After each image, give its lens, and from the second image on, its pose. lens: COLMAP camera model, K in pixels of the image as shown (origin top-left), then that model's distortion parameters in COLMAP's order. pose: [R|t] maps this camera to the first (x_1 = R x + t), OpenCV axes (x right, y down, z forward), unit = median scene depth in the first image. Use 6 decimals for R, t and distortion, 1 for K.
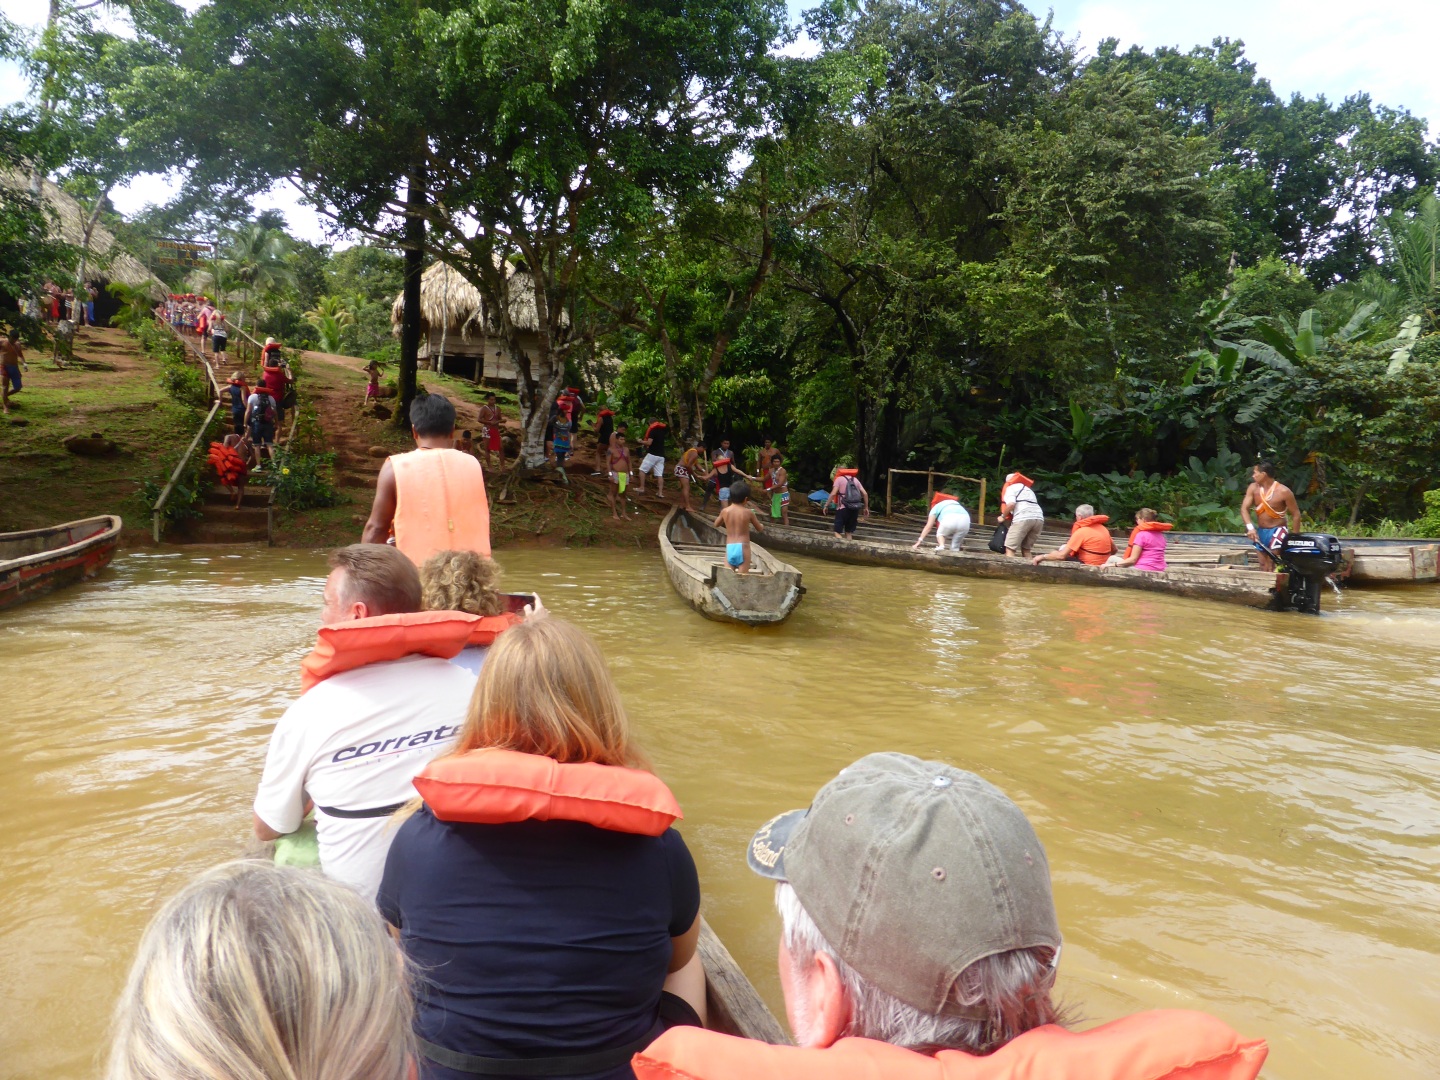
lens RADIAL K [[1055.7, 0, 720.0], [0, 1055.7, 540.0], [0, 0, 1]] dist [-0.002346, -0.000096]
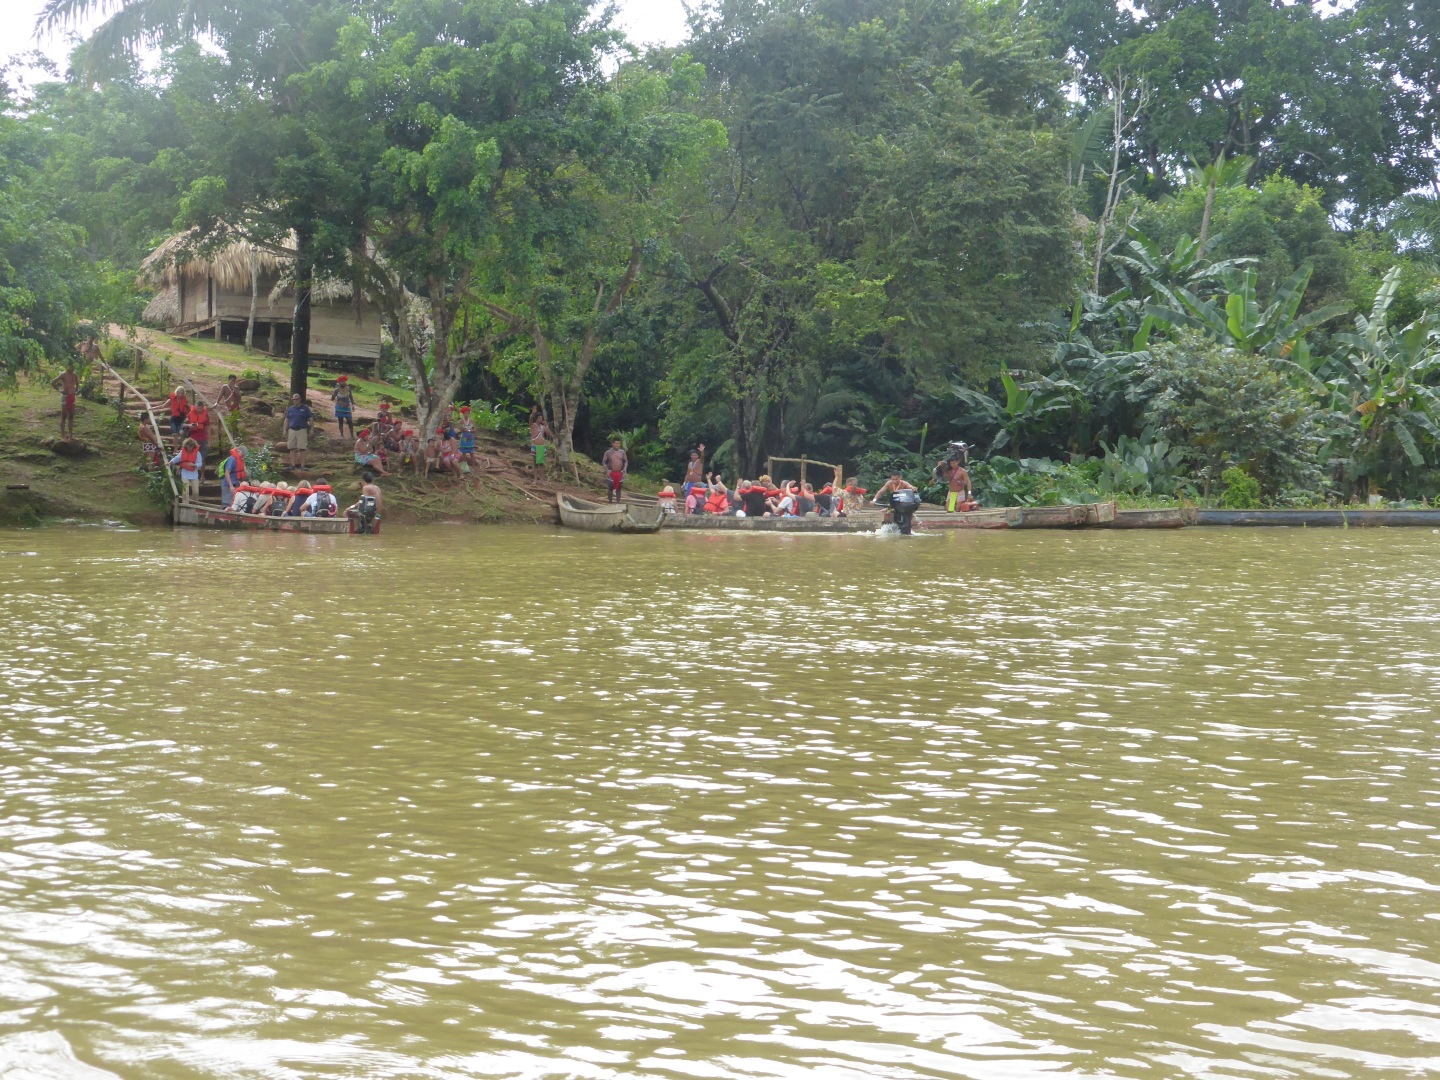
lens RADIAL K [[4234.8, 0, 720.0], [0, 4234.8, 540.0], [0, 0, 1]] dist [-0.929055, -0.166392]
pose [[0.997038, -0.020434, 0.074143, -0.198783], [0.024101, 0.998512, -0.048914, 0.232731], [-0.073033, 0.050556, 0.996047, -3.348070]]
